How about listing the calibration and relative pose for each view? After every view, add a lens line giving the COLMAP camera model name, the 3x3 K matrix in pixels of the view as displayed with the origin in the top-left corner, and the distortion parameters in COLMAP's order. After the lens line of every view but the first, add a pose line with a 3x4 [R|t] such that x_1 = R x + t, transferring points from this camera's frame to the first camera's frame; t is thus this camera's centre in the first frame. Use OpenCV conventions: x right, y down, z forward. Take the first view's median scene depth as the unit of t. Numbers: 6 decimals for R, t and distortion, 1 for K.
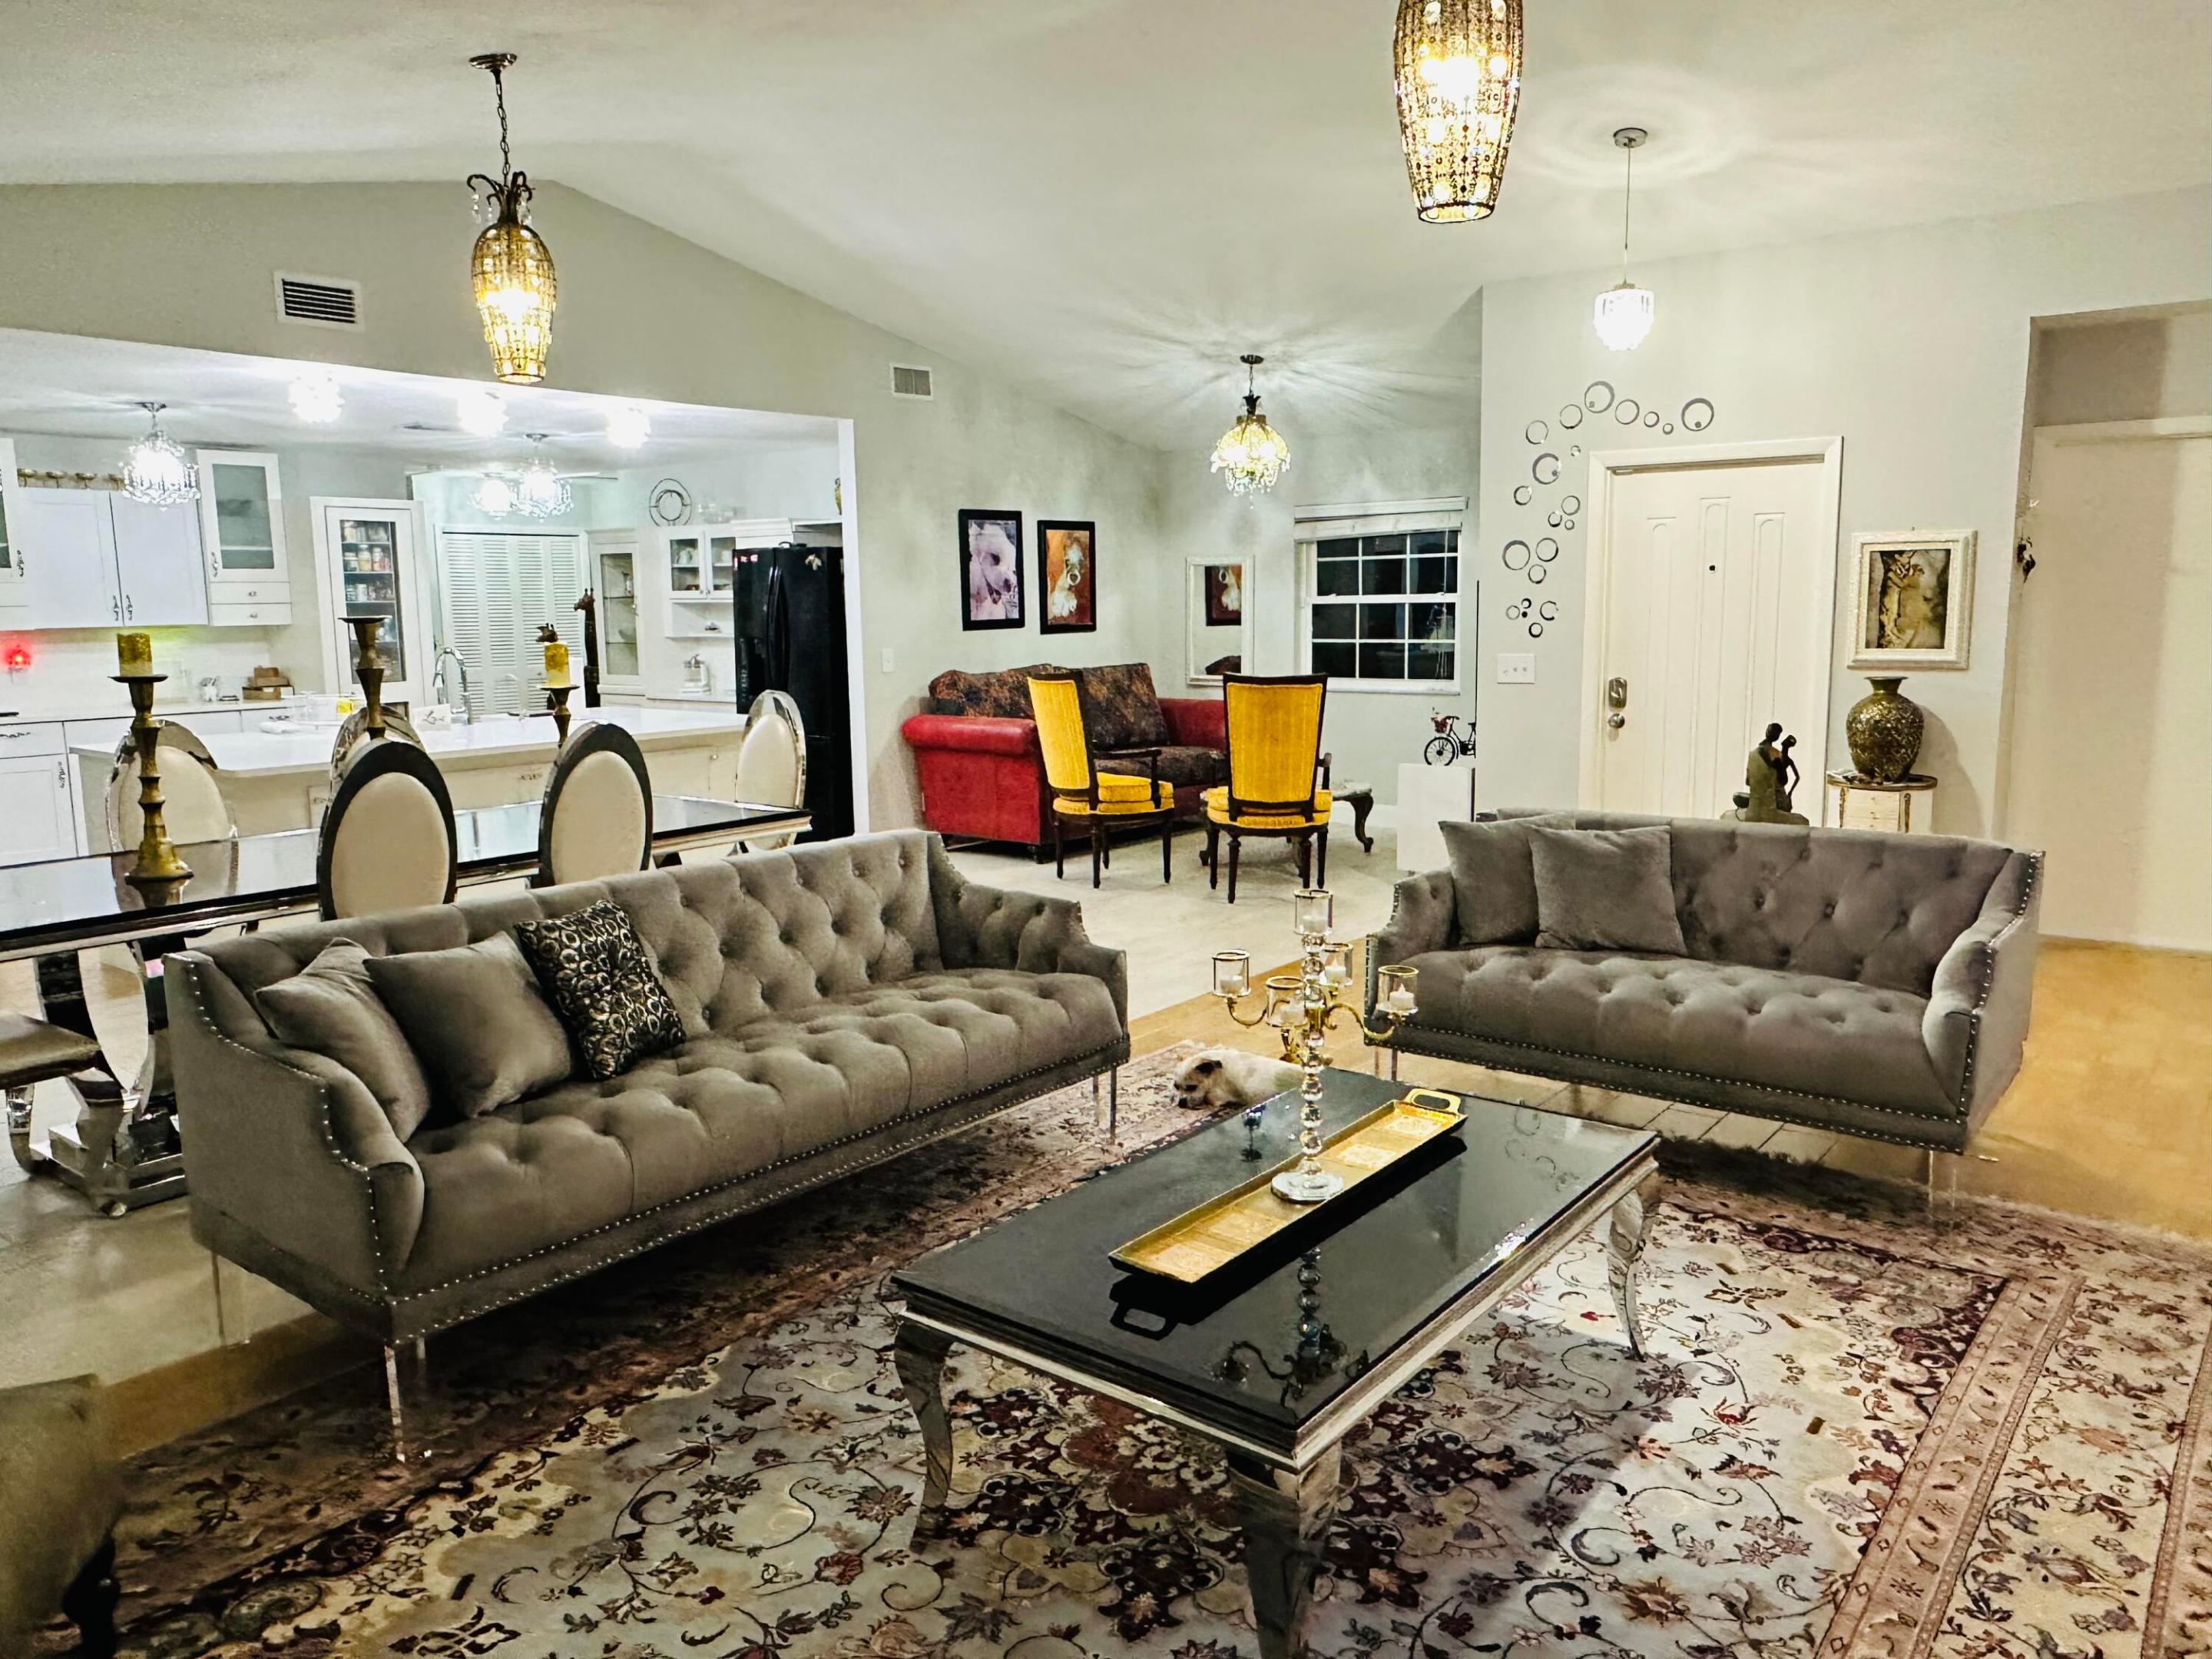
lens RADIAL K [[1539.1, 0, 1085.8], [0, 1539.1, 826.3], [0, 0, 1]] dist [0.044945, -0.059298]
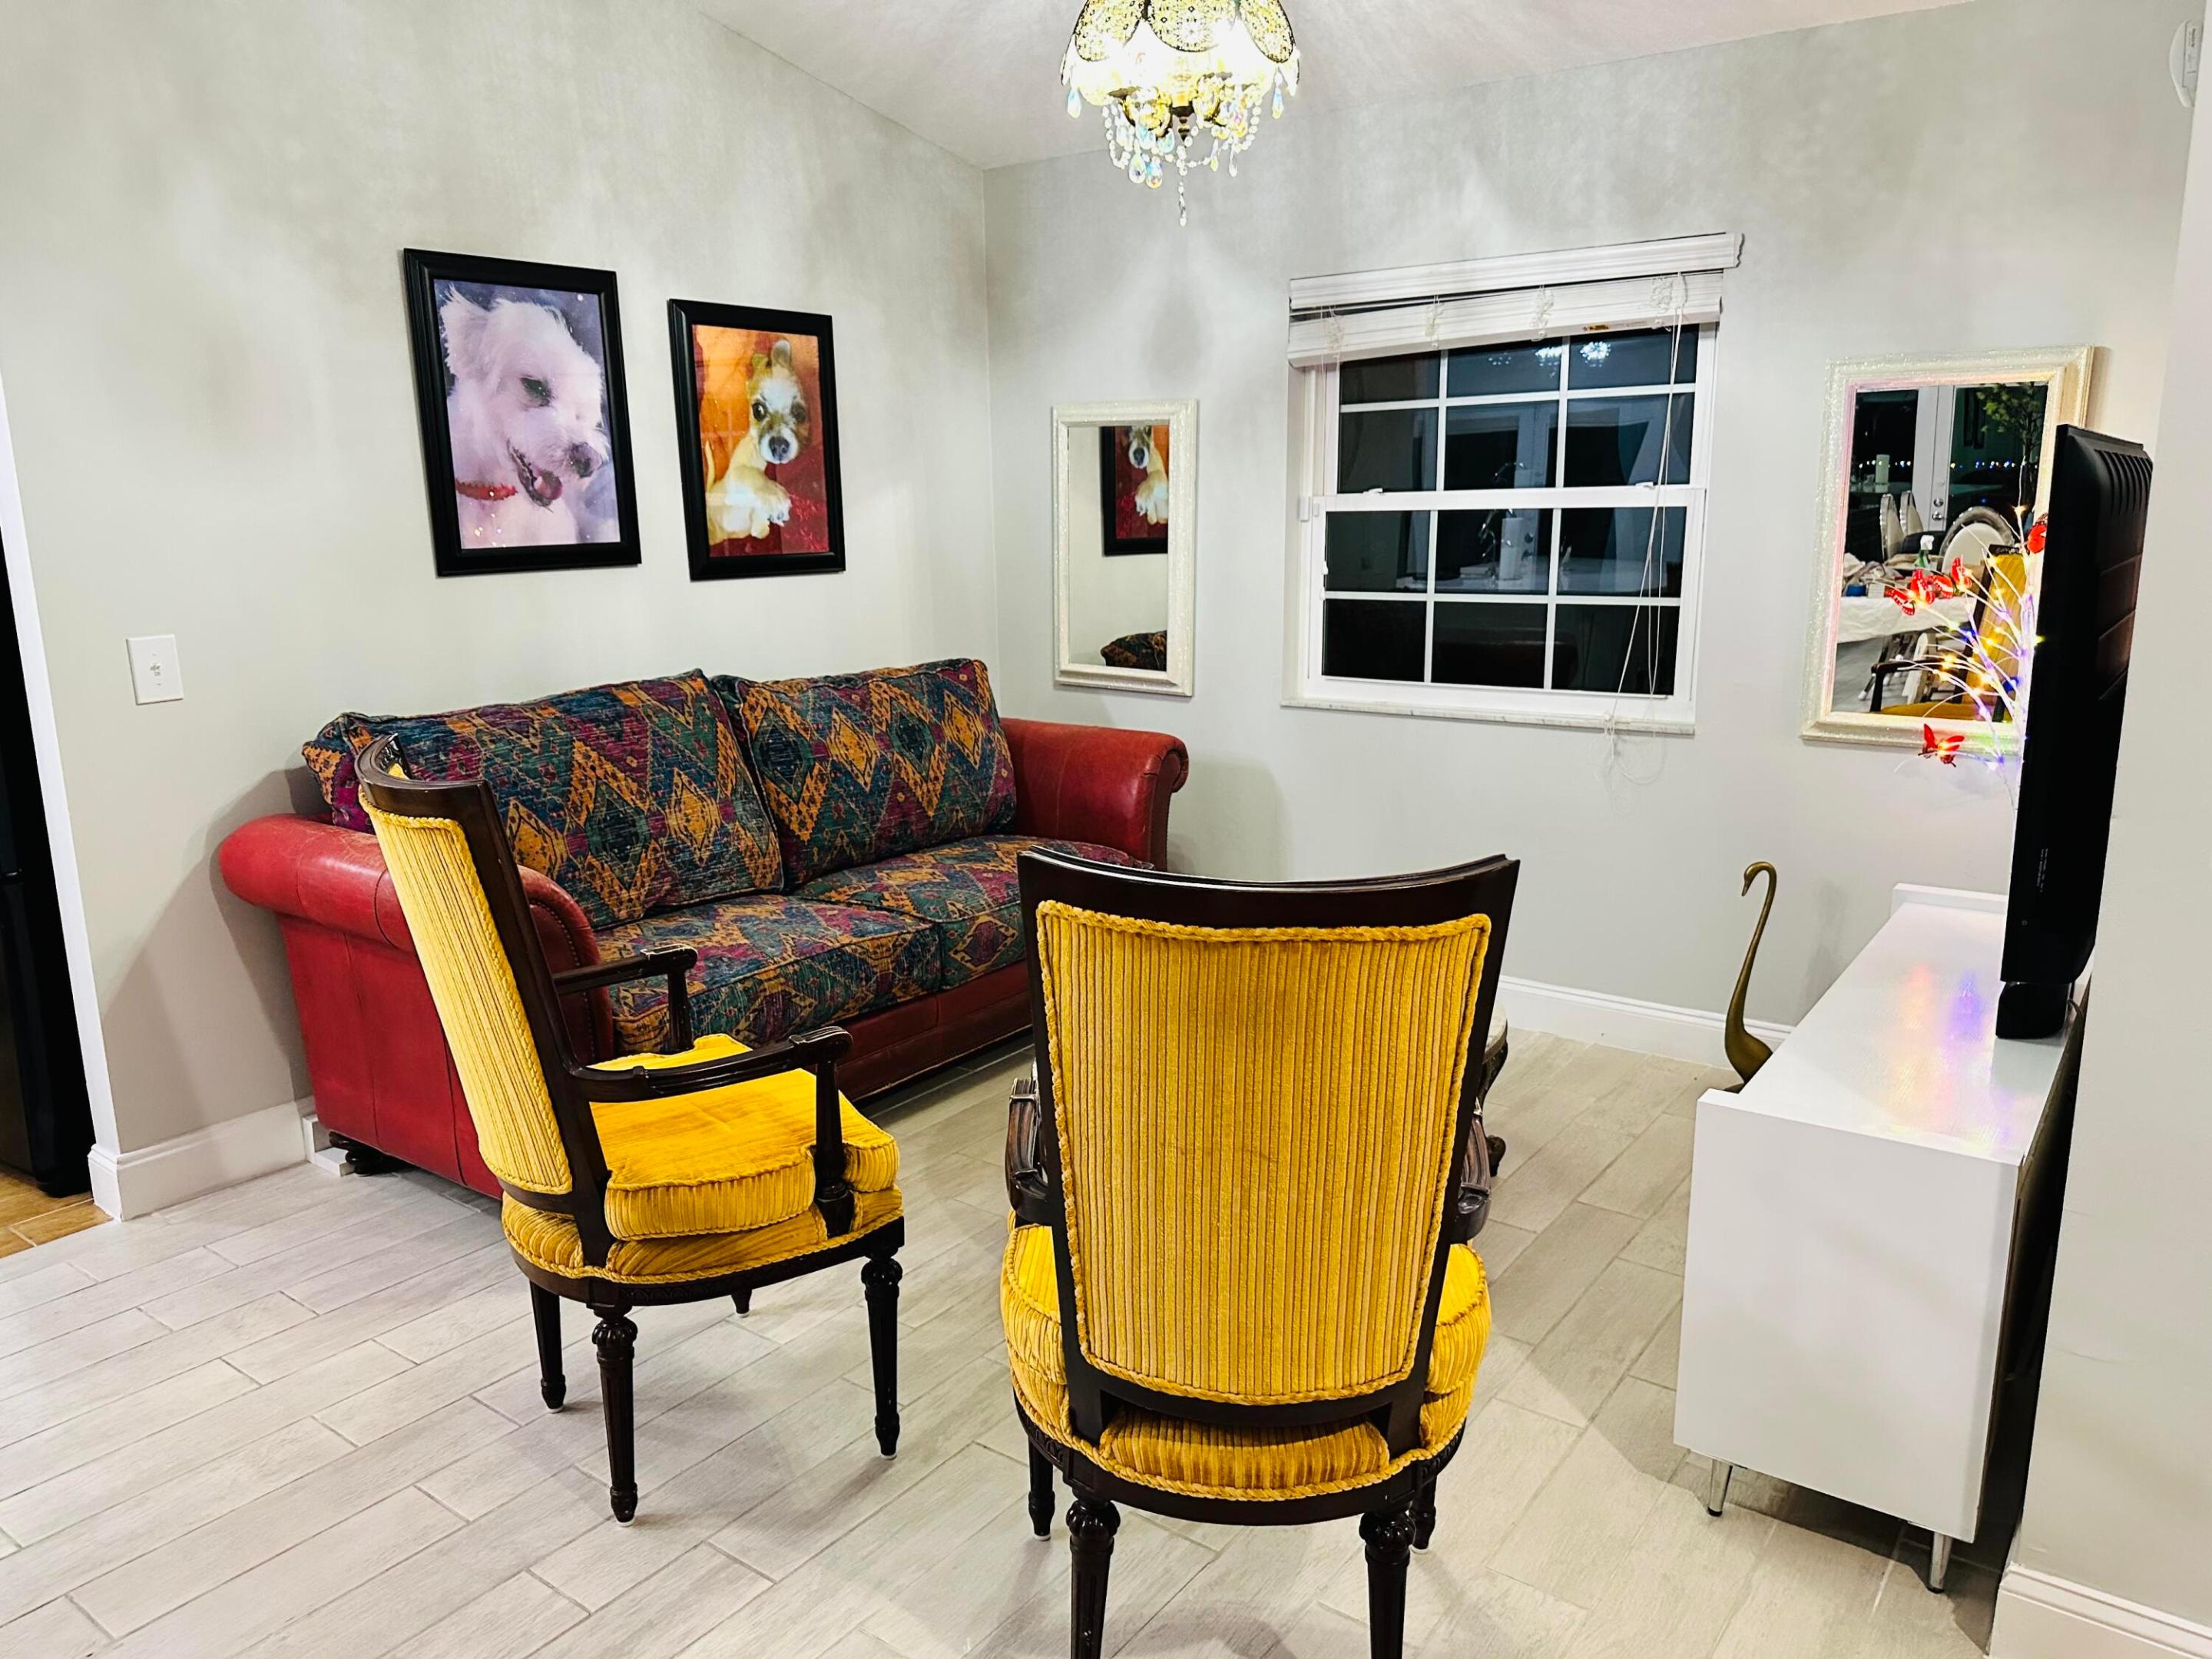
lens RADIAL K [[1539.1, 0, 1094.8], [0, 1539.1, 866.6], [0, 0, 1]] dist [0.044945, -0.059298]
pose [[0.999420, -0.003817, 0.033832, 0.068569], [0.000839, 0.996156, 0.087598, -0.085891], [-0.034036, -0.087519, 0.995581, 0.582612]]
